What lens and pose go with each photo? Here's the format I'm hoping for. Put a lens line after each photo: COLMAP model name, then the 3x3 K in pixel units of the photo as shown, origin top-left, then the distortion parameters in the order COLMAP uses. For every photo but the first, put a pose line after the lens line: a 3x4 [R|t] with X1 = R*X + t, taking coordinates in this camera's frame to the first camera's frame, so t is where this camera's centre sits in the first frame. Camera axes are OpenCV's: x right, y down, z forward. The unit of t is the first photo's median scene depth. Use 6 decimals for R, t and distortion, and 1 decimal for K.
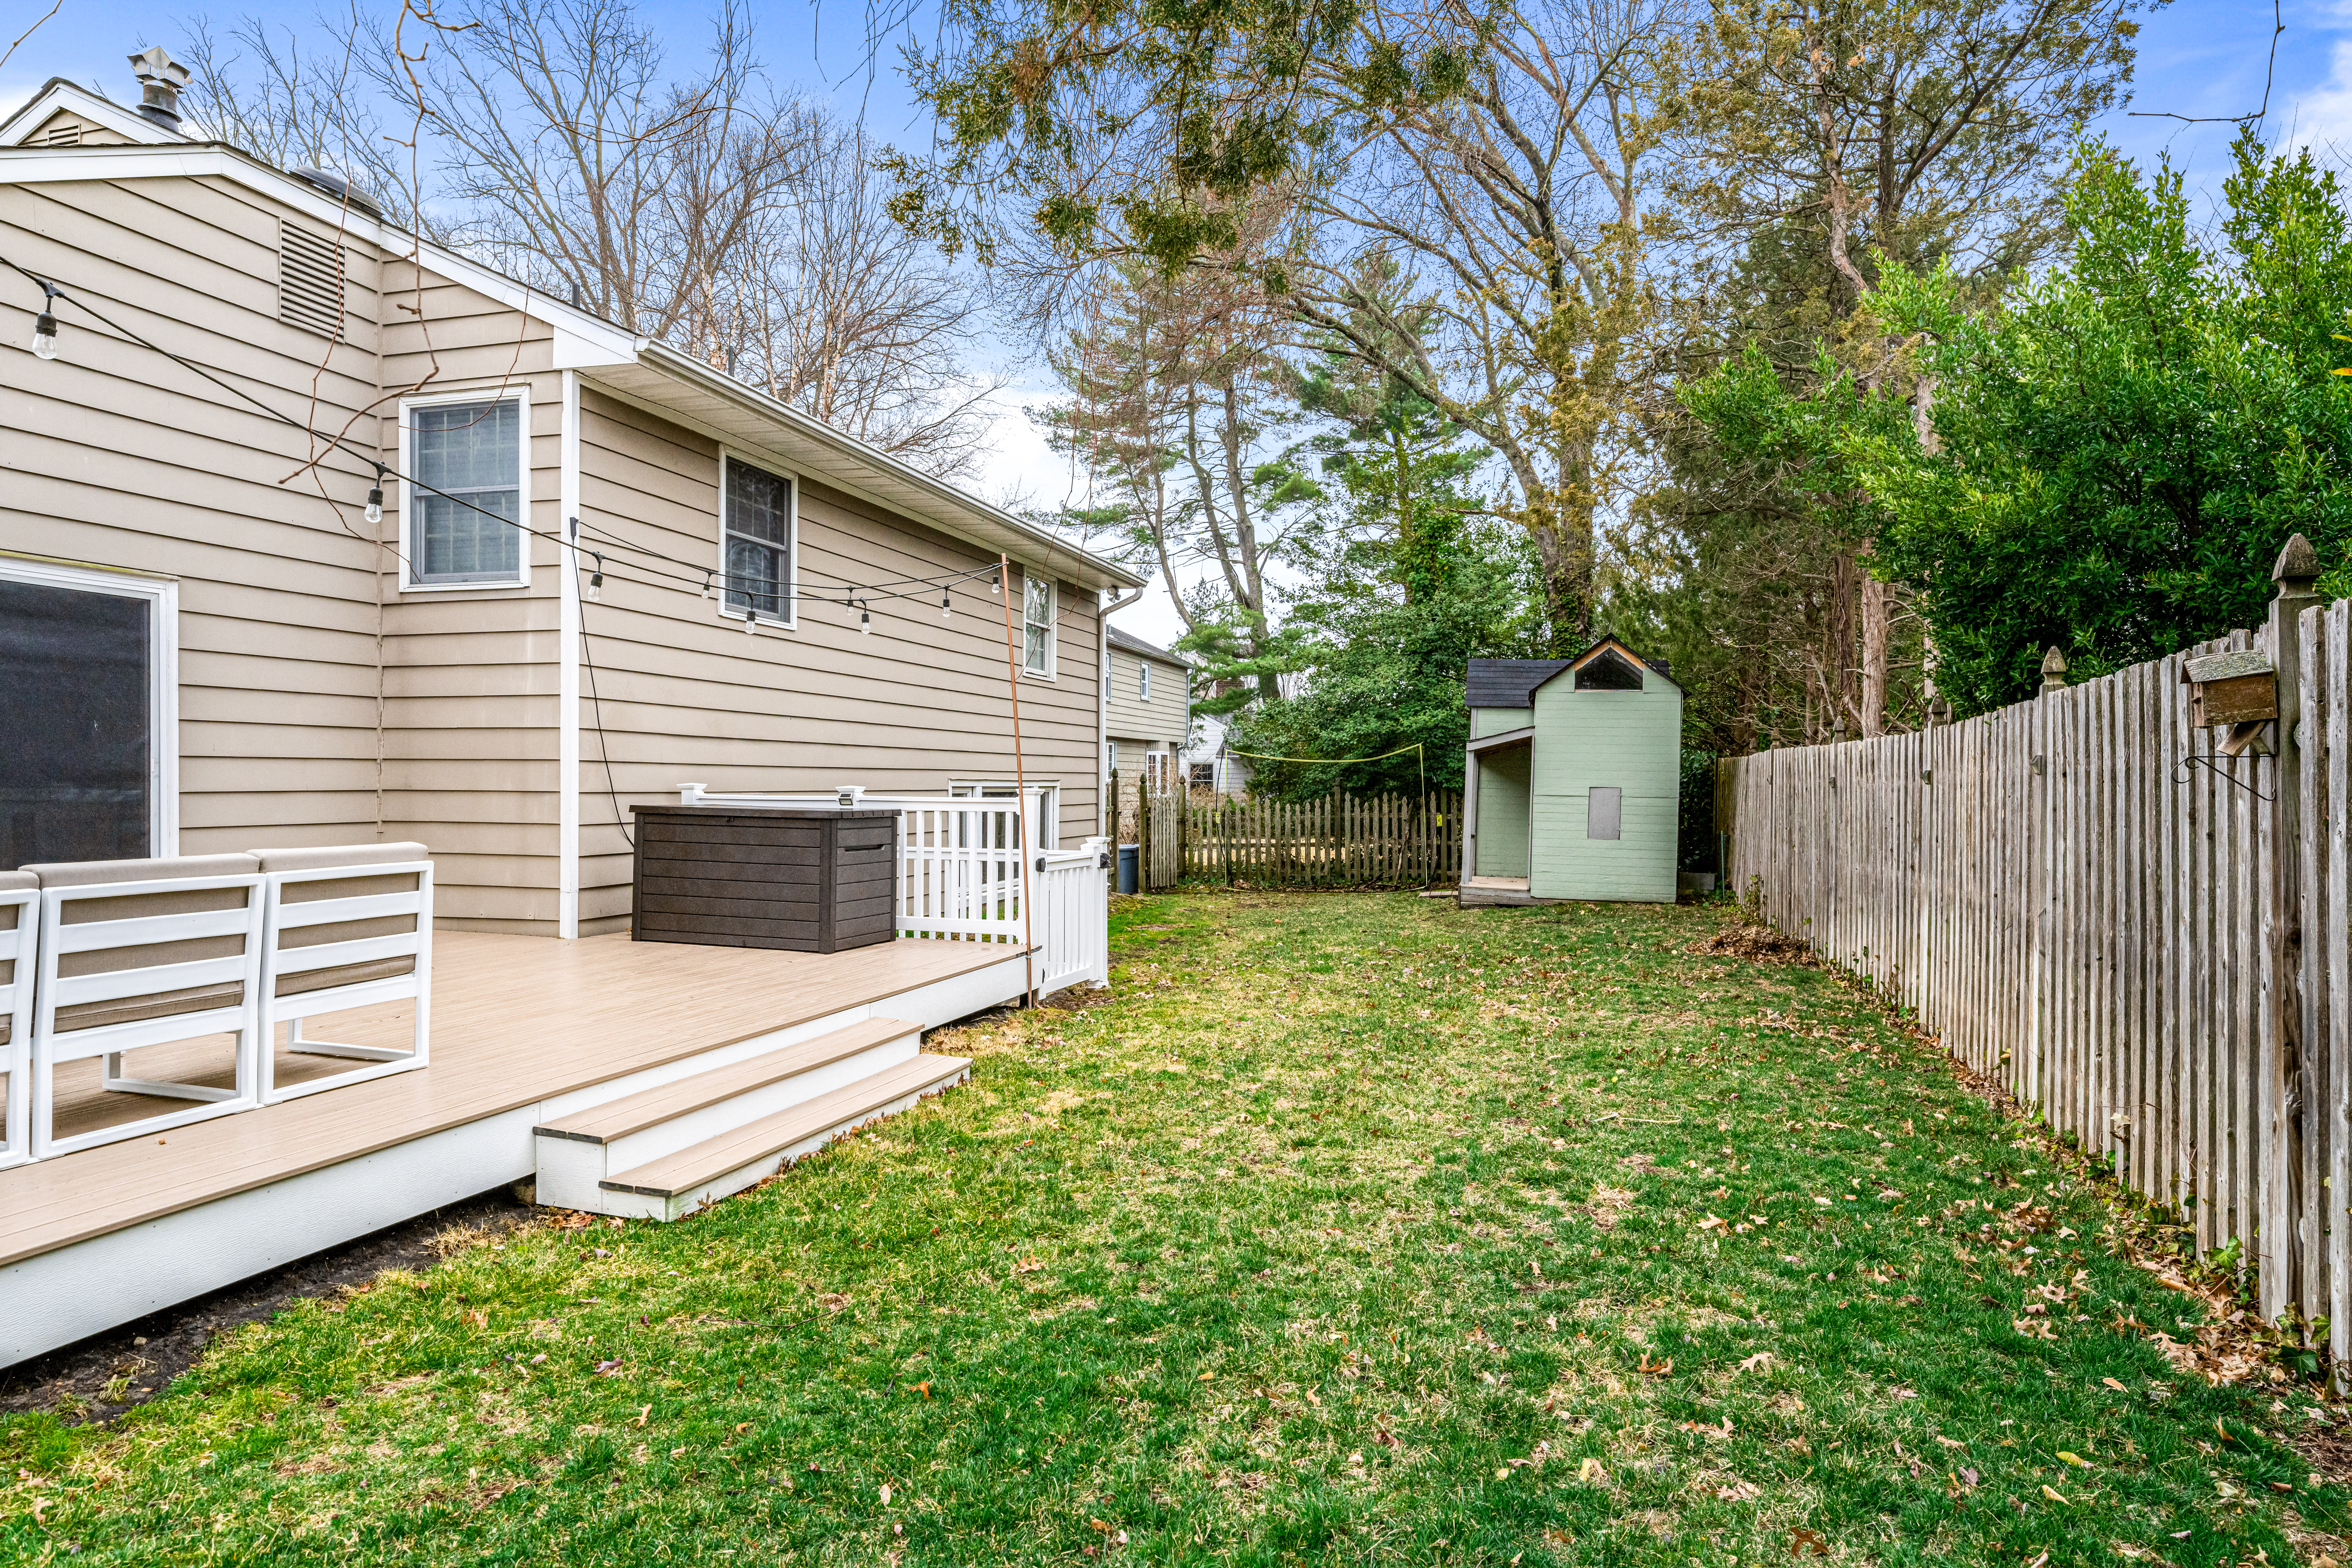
lens RADIAL K [[1344.1, 0, 1185.9], [0, 1344.1, 793.3], [0, 0, 1]] dist [-0.000763, -0.000559]
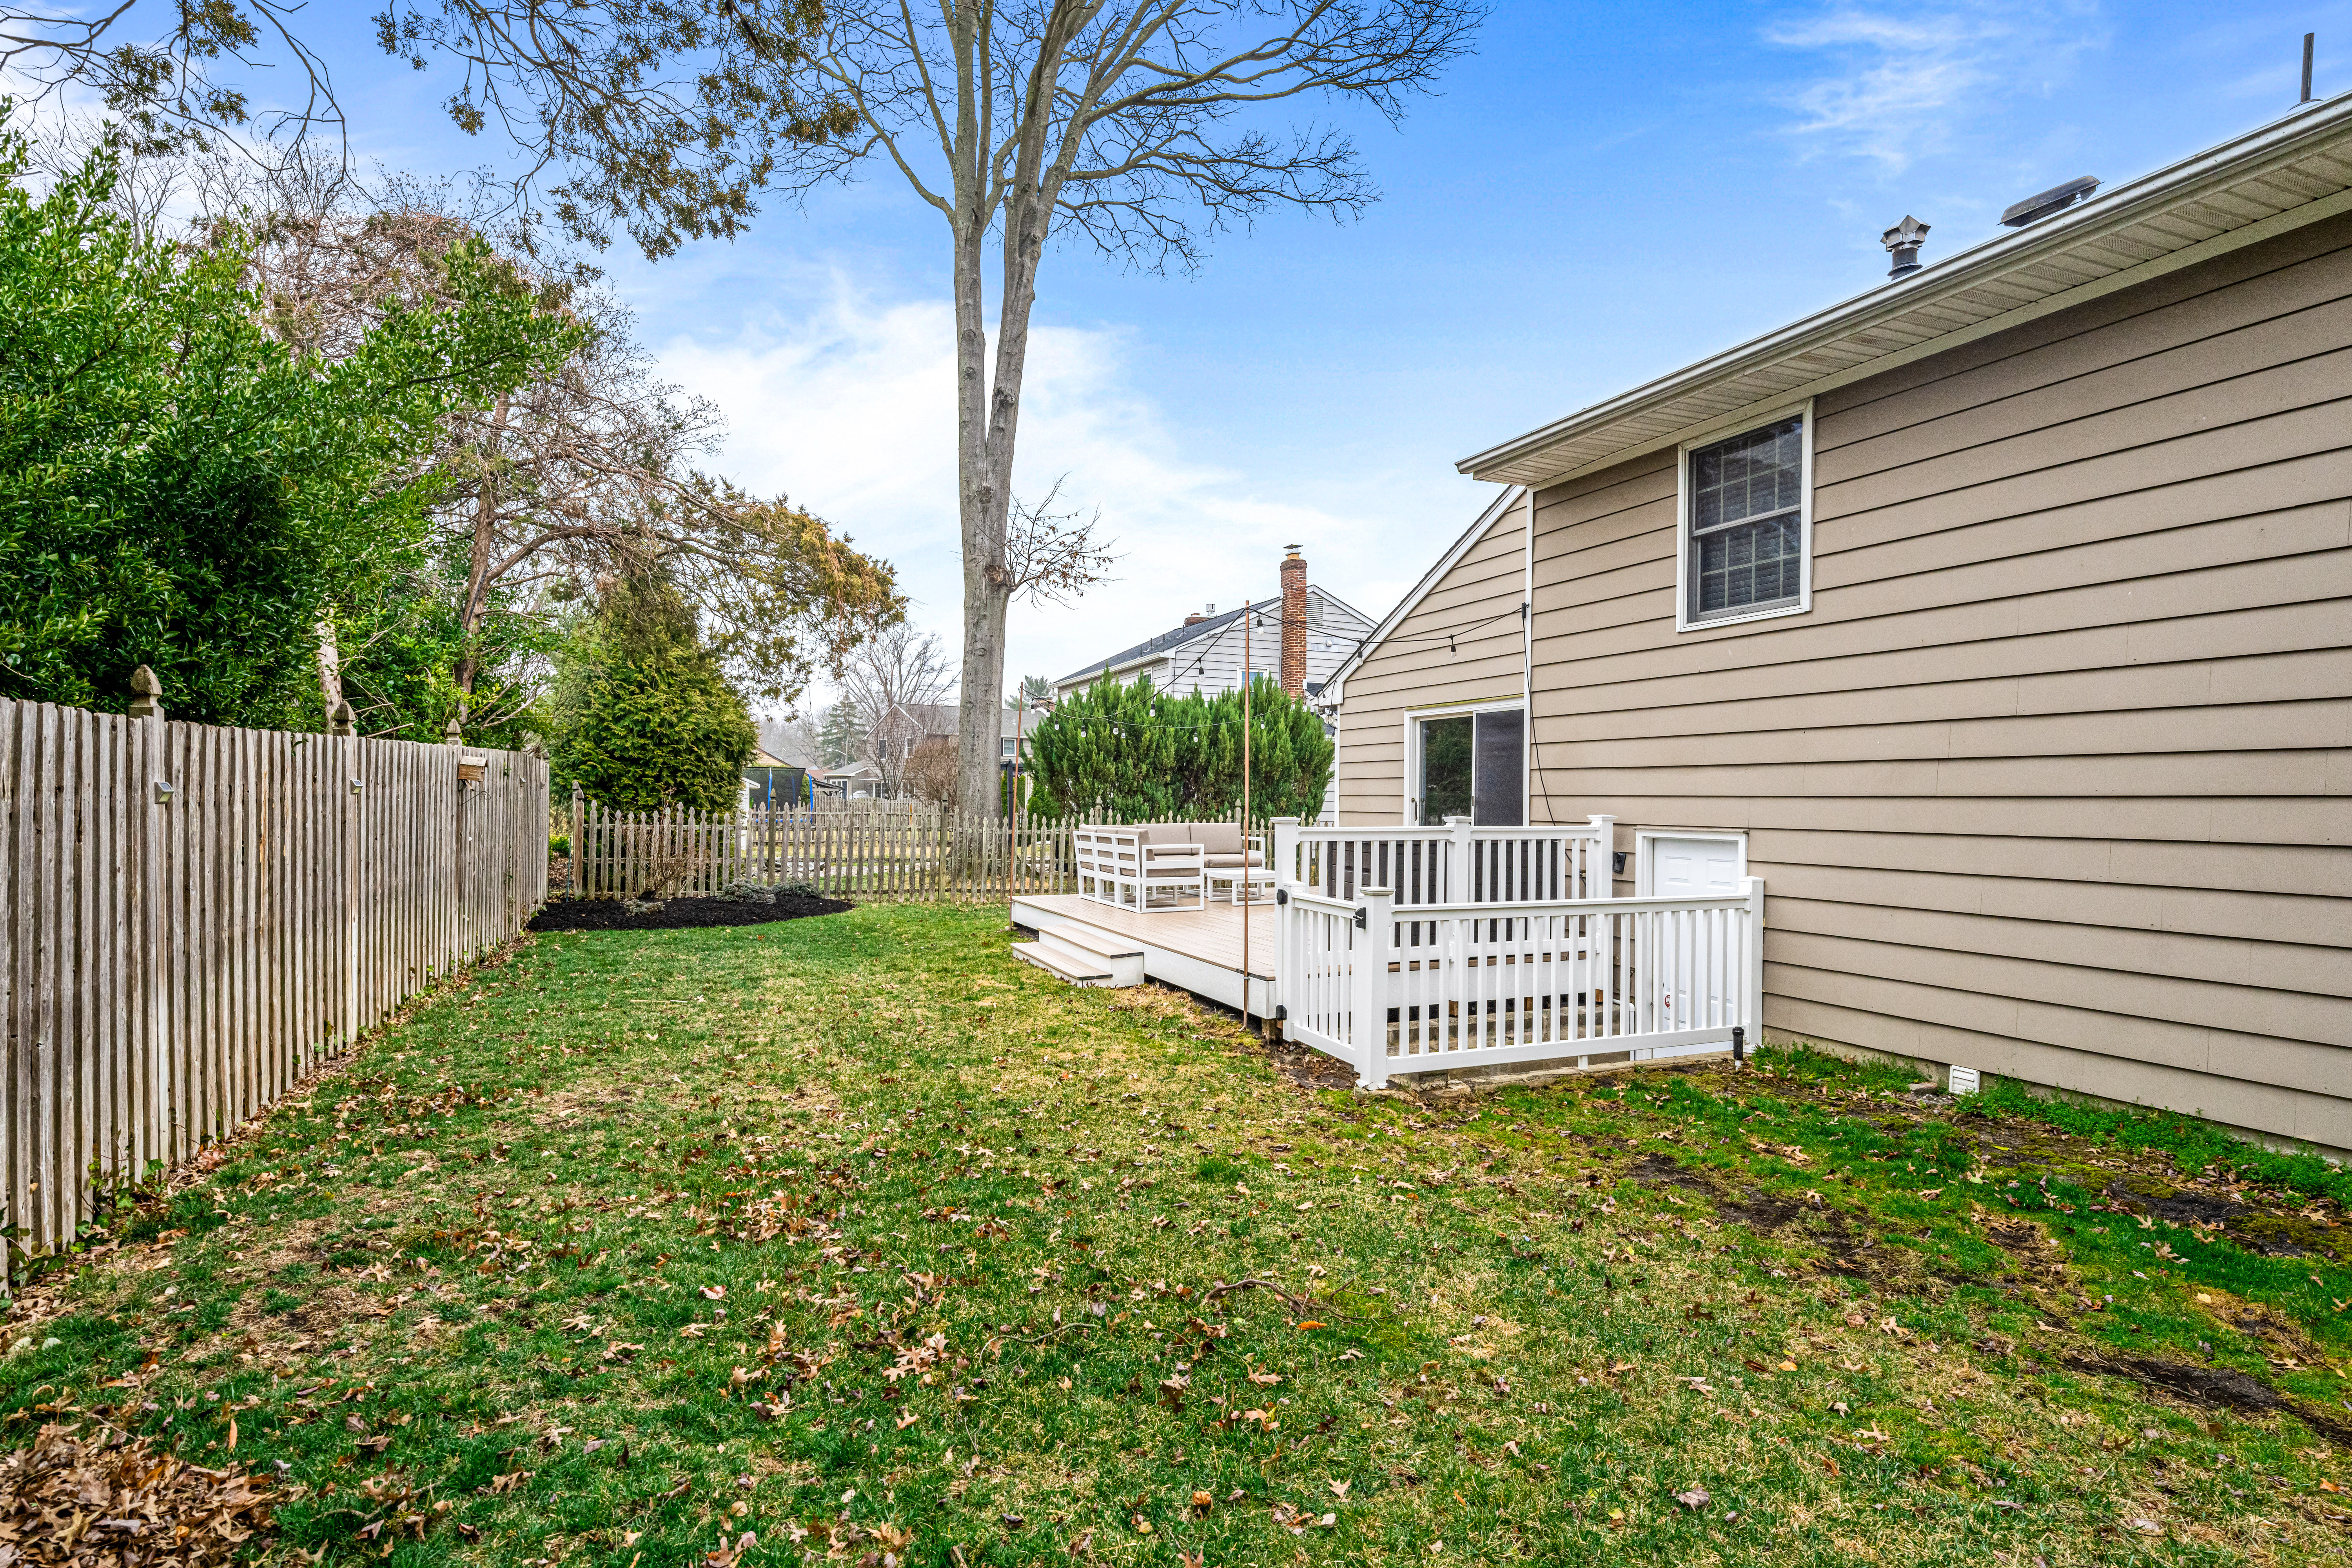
lens RADIAL K [[1189.1, 0, 1172.5], [0, 1189.1, 794.7], [0, 0, 1]] dist [0.001935, 0.000106]
pose [[-0.782467, -0.014125, -0.622532, 0.492477], [-0.019667, 0.999805, 0.002033, -0.020055], [0.622381, 0.013834, -0.782592, 1.656895]]
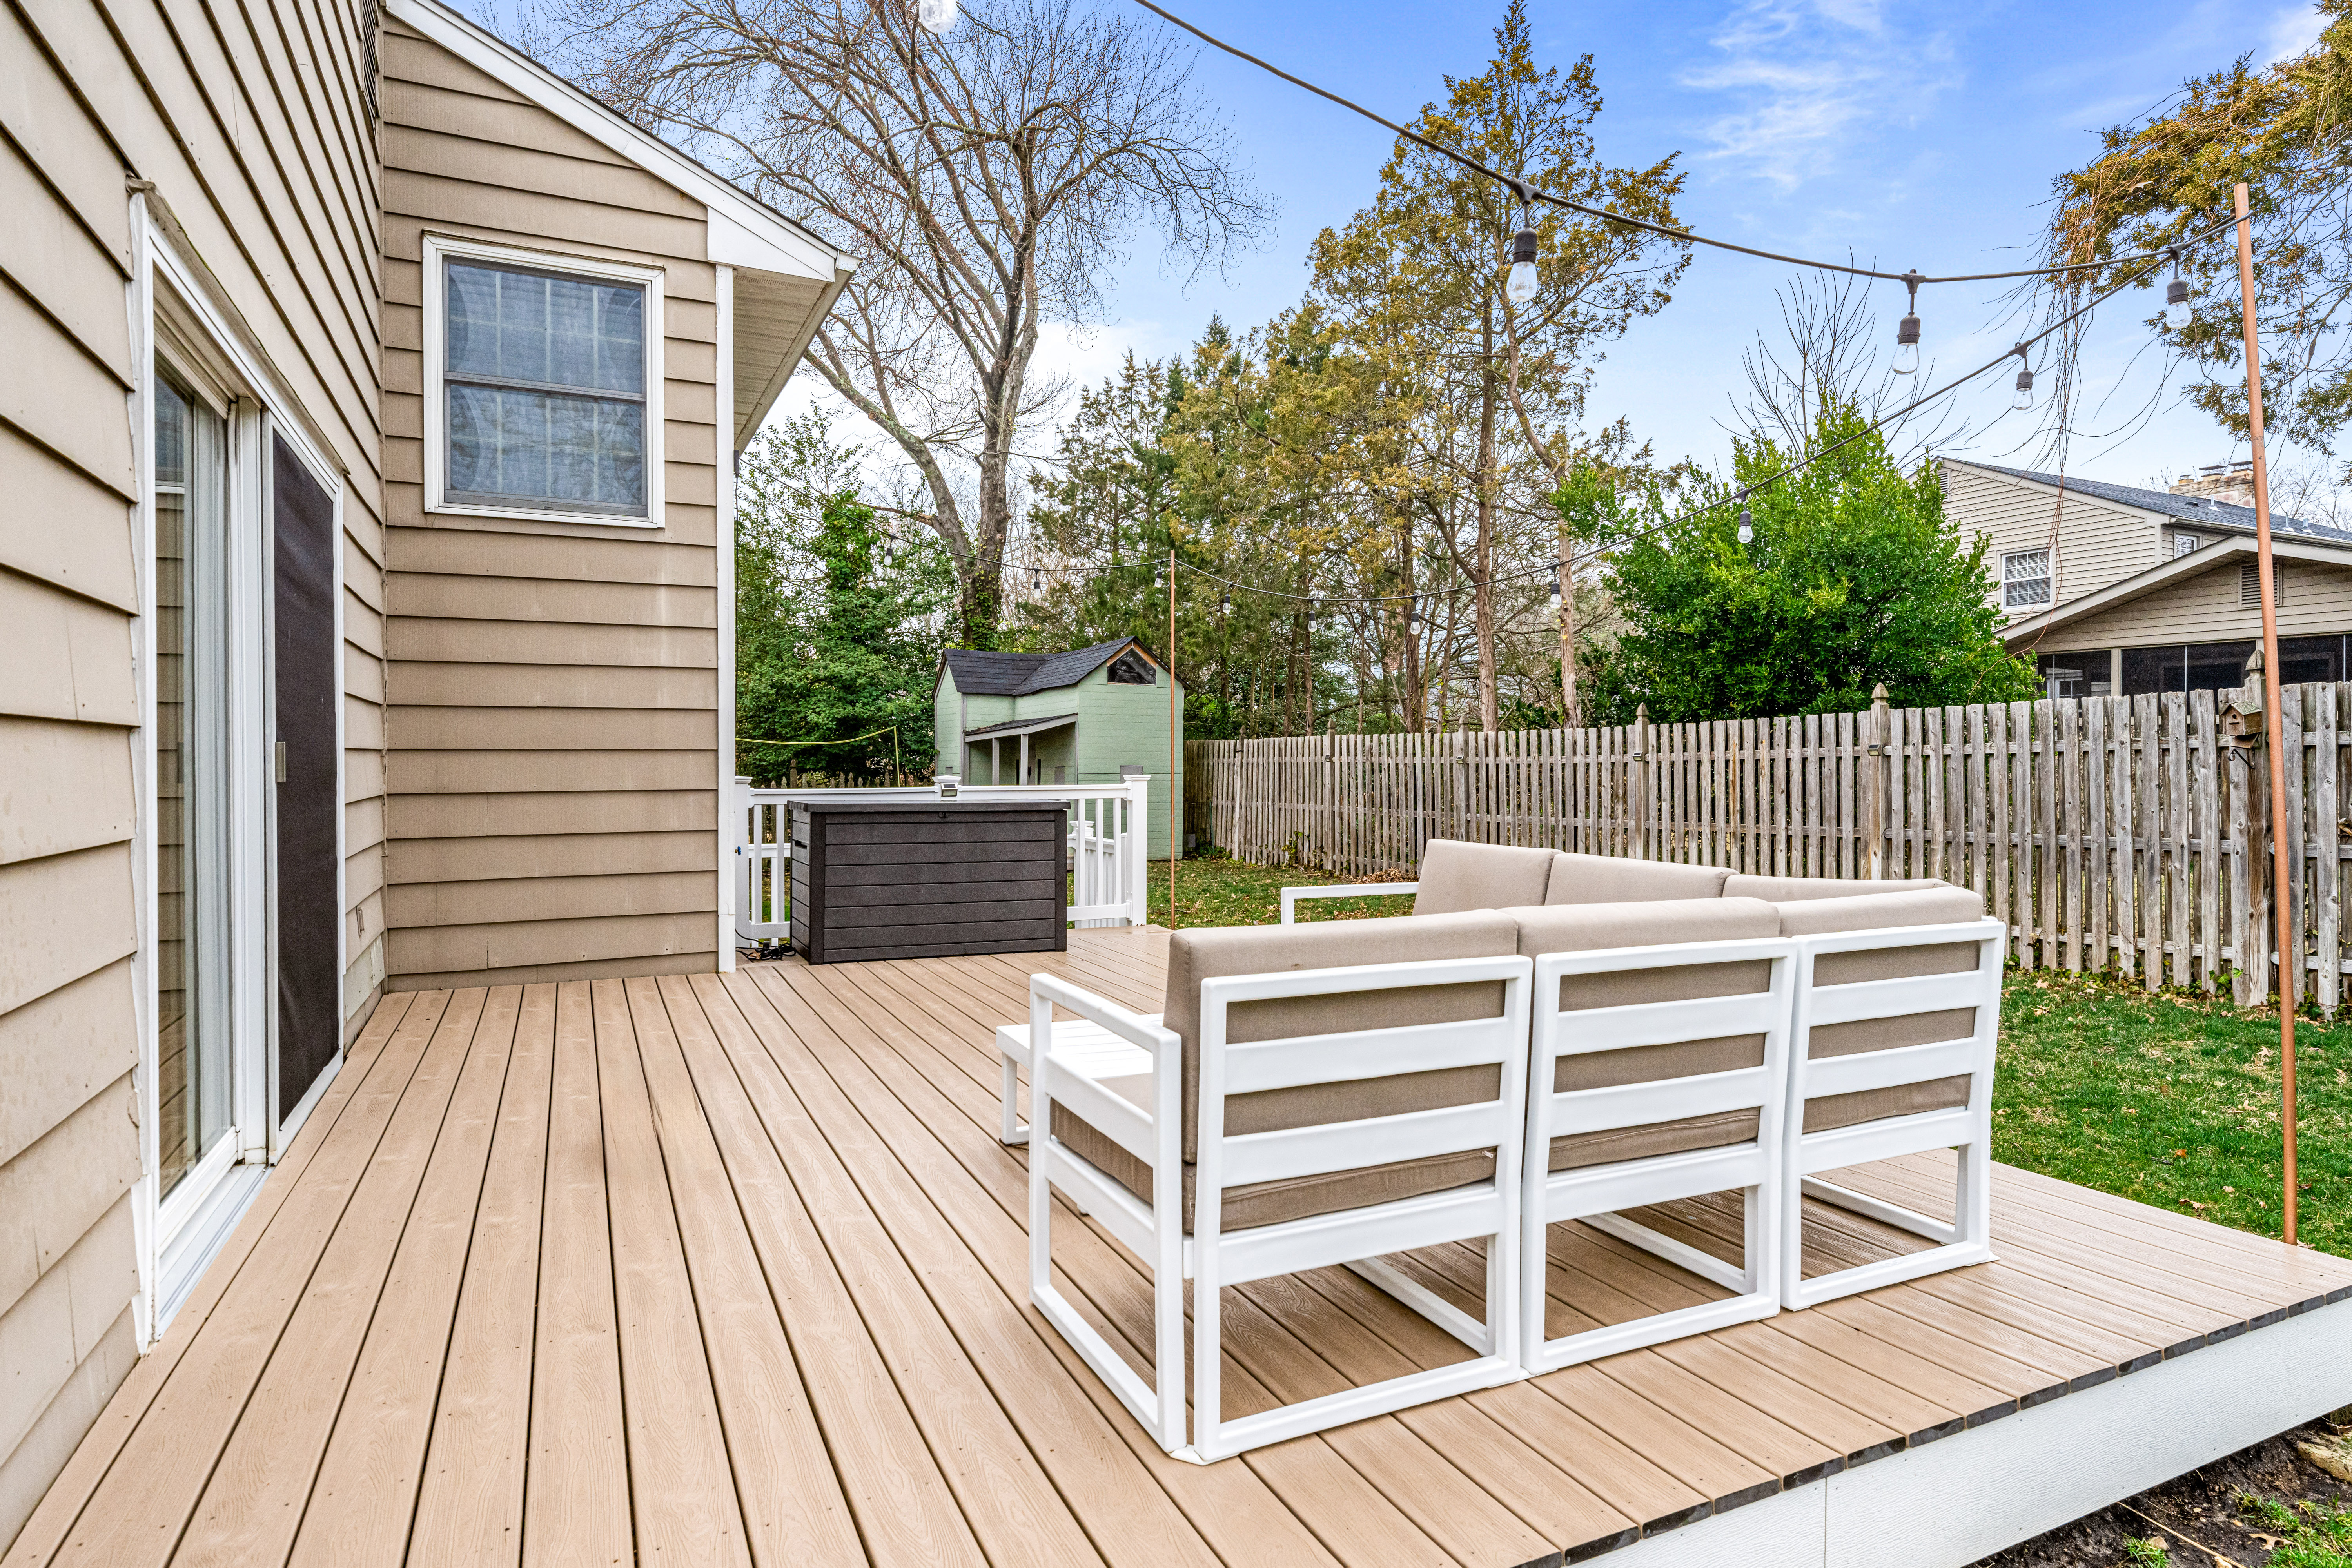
lens RADIAL K [[1260.6, 0, 1163.9], [0, 1260.6, 765.1], [0, 0, 1]] dist [-0.004390, -0.000377]
pose [[0.743405, -0.012044, 0.668733, -0.763533], [0.013042, 0.999909, 0.003510, -0.015092], [-0.668714, 0.006112, 0.743494, 0.262558]]
